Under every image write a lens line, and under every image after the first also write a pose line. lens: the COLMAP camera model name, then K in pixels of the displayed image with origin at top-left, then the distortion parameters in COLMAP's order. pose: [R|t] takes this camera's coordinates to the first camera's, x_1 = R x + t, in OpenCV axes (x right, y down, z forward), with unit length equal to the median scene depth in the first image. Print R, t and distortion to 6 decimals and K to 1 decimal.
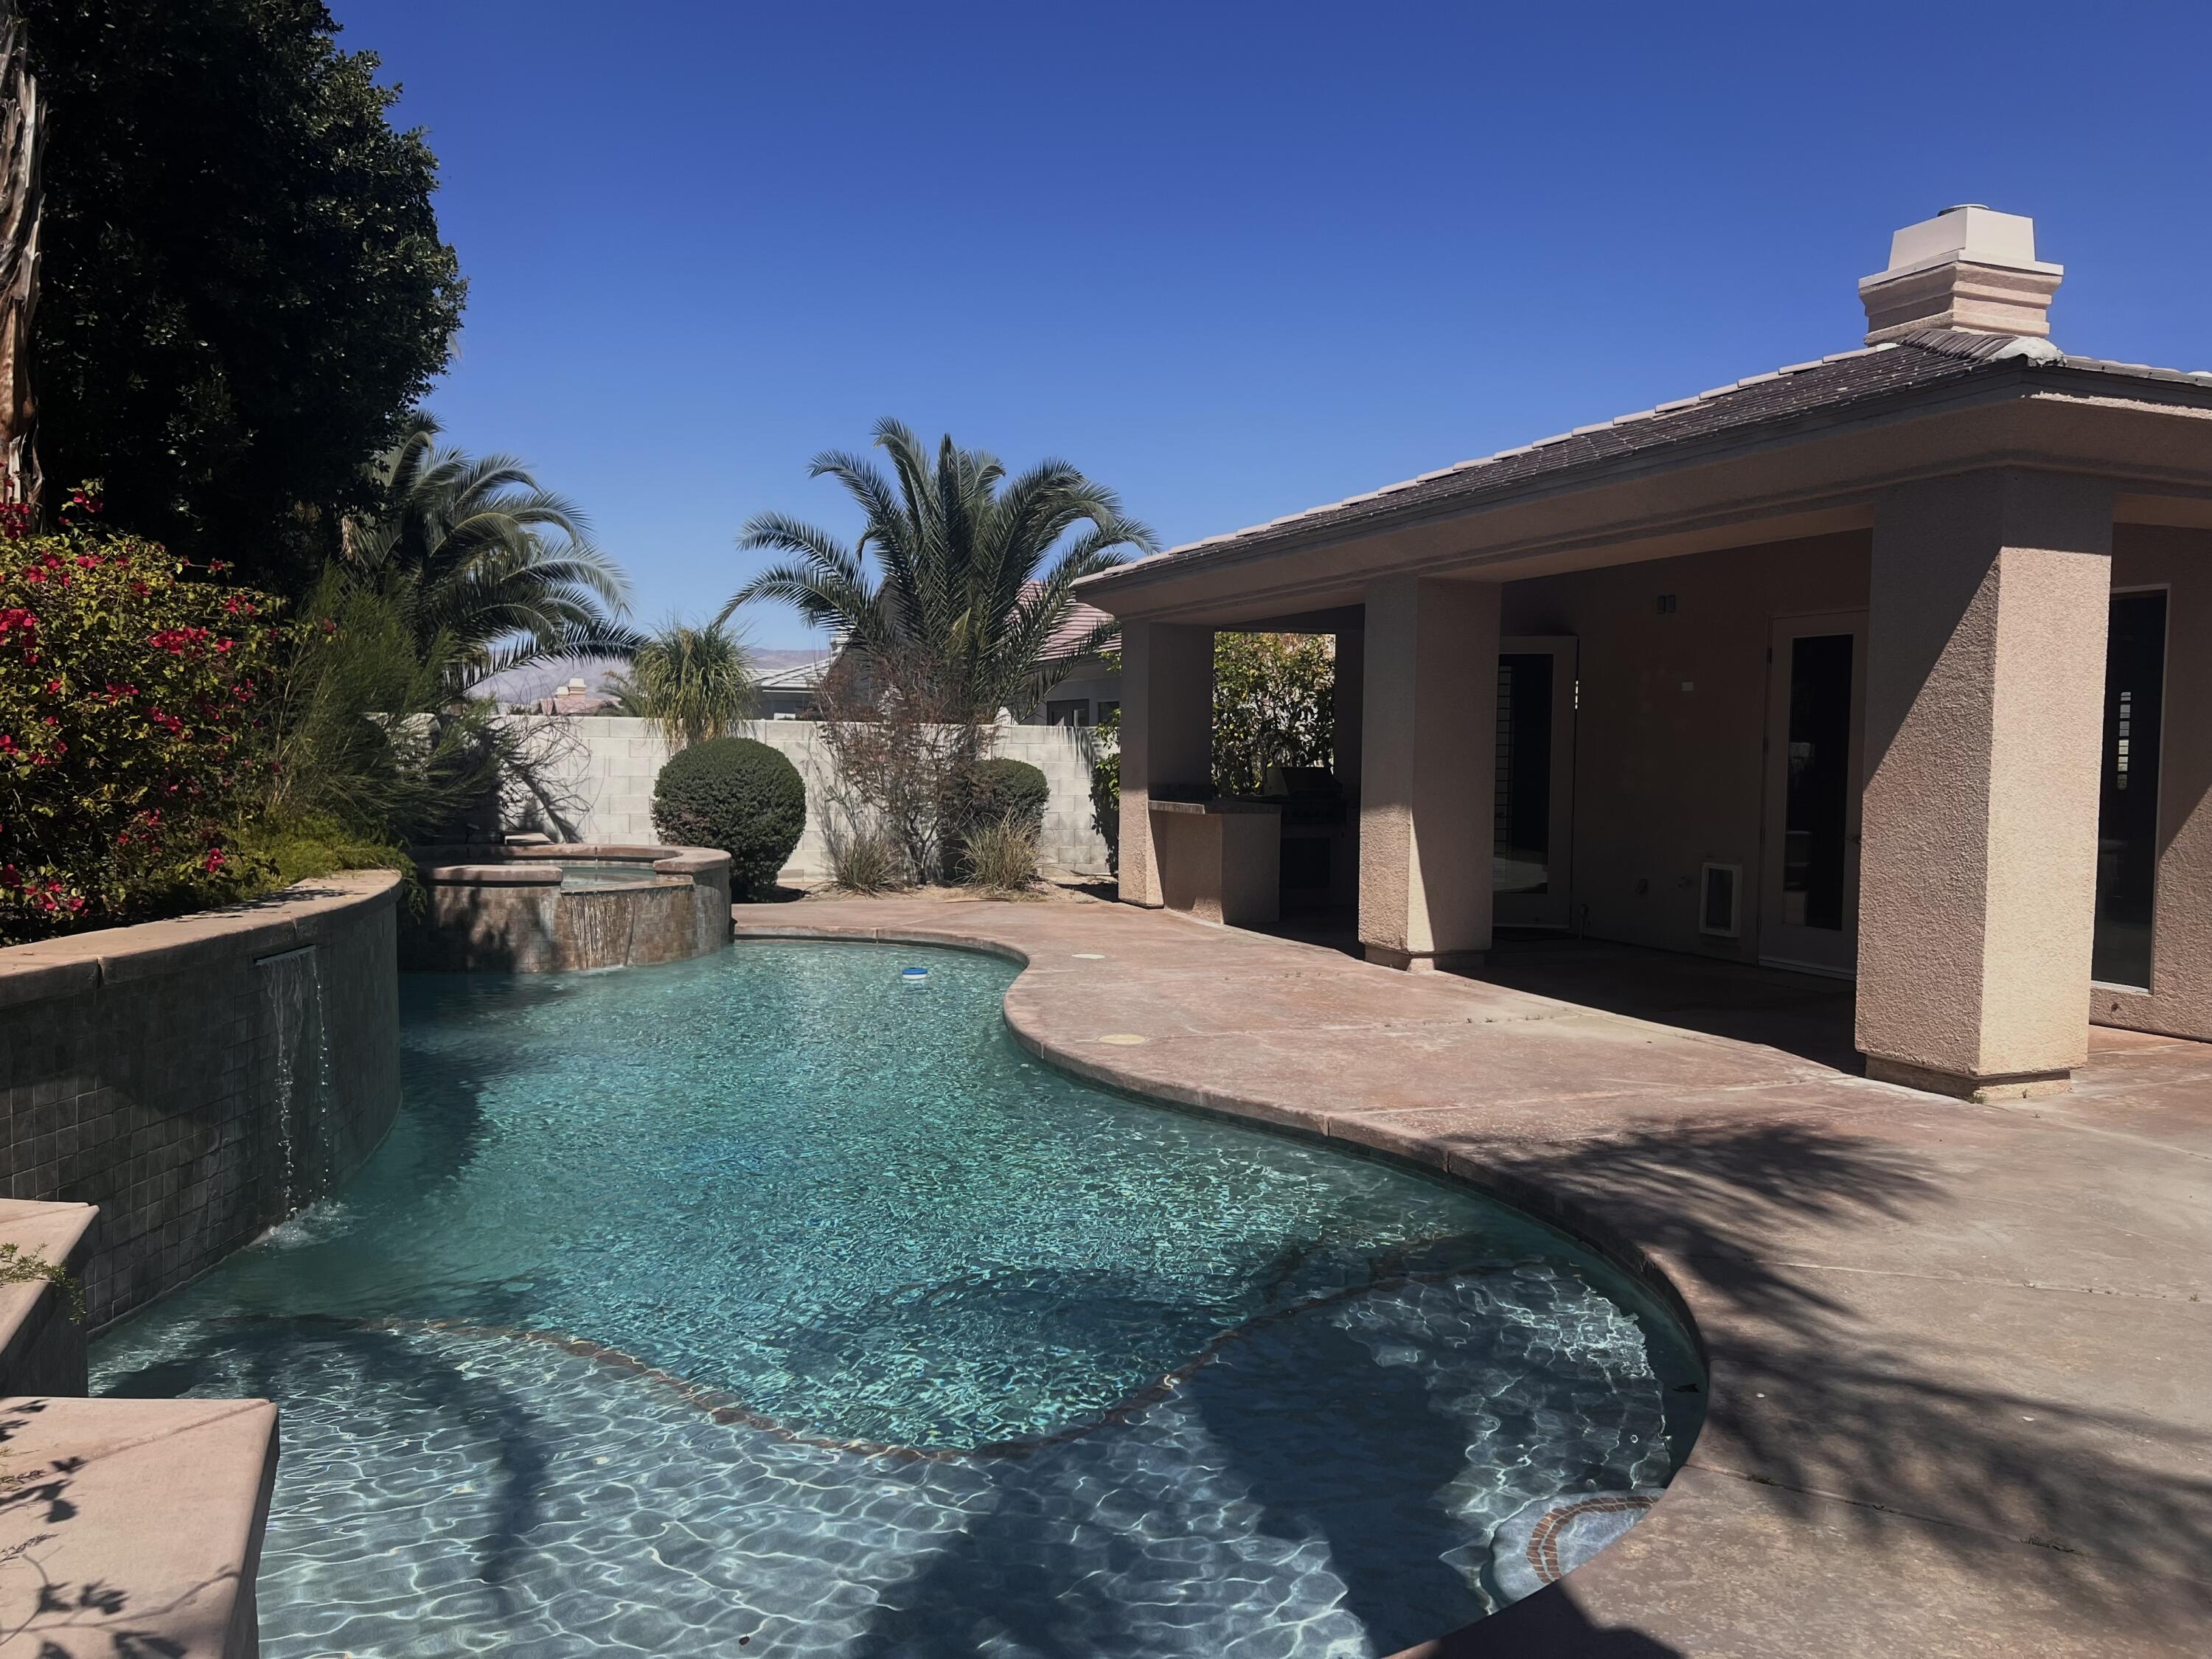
lens RADIAL K [[1664.0, 0, 1106.0], [0, 1664.0, 829.5], [0, 0, 1]] dist [0.102261, -0.115288]
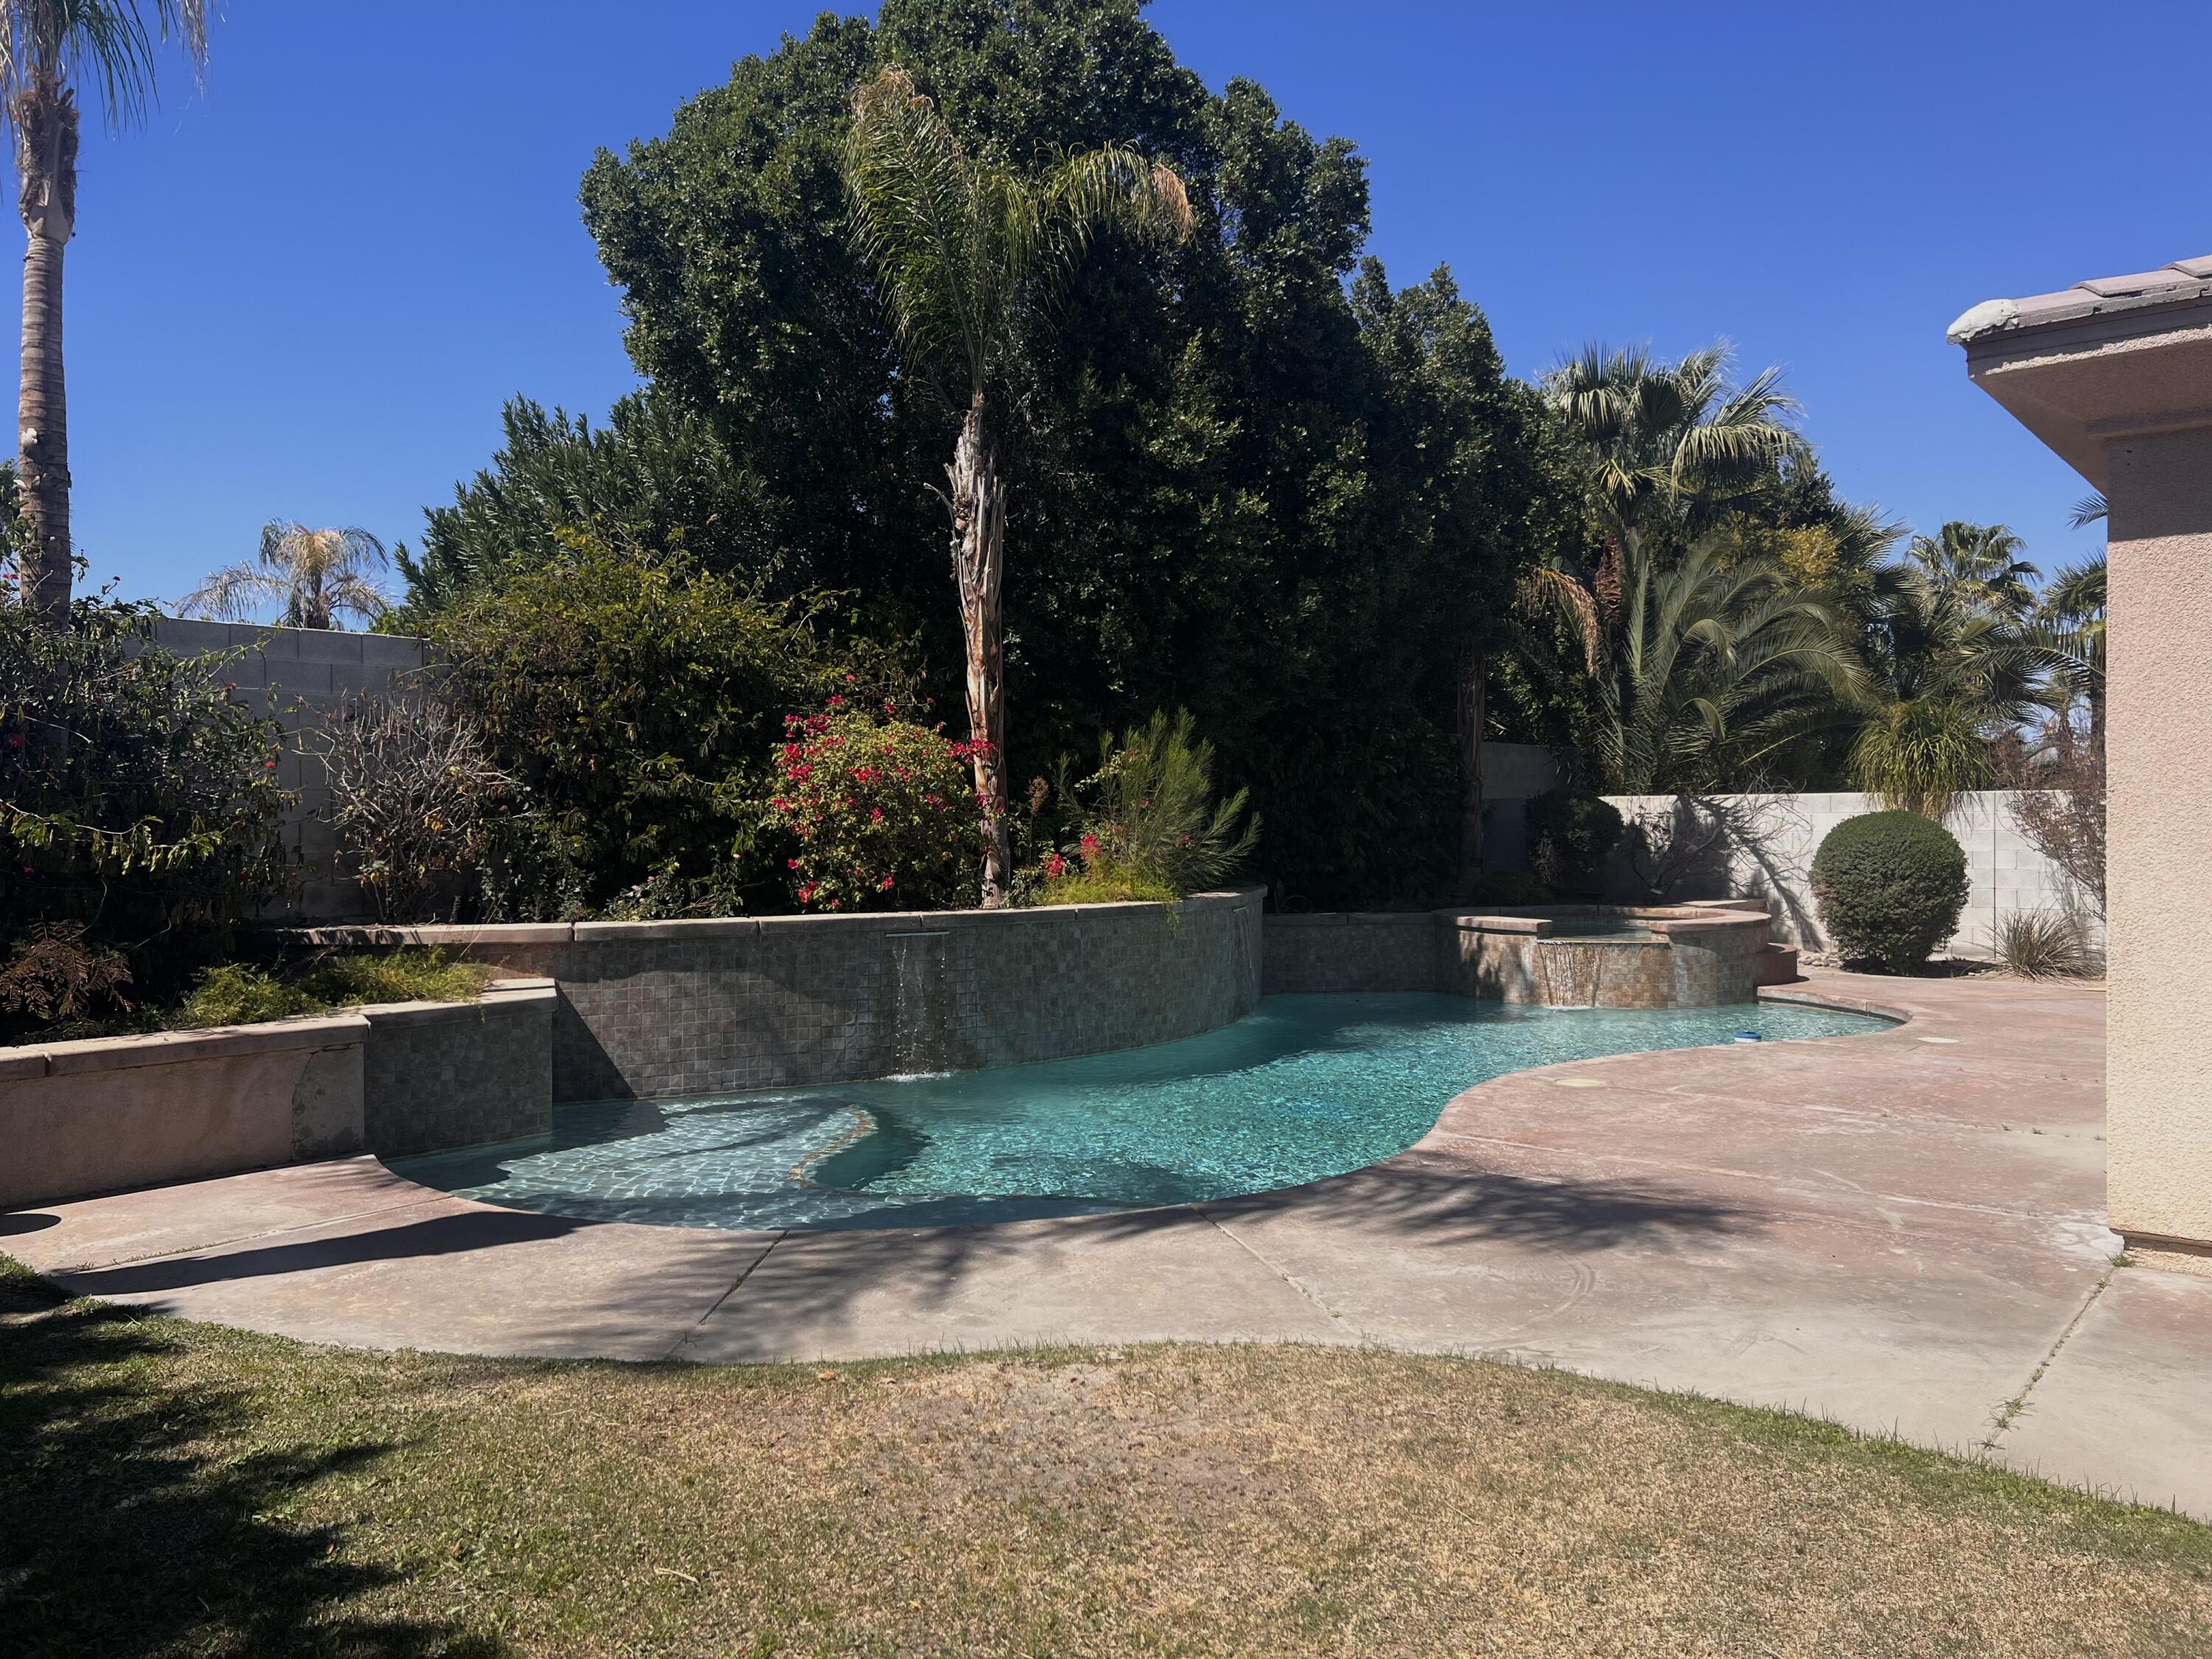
lens RADIAL K [[1664.0, 0, 1106.0], [0, 1664.0, 829.5], [0, 0, 1]] dist [0.102261, -0.115288]
pose [[0.471606, -0.012246, -0.881725, 0.615778], [-0.029195, 0.999139, -0.029492, 0.000975], [0.881326, 0.039651, 0.470842, 0.144164]]
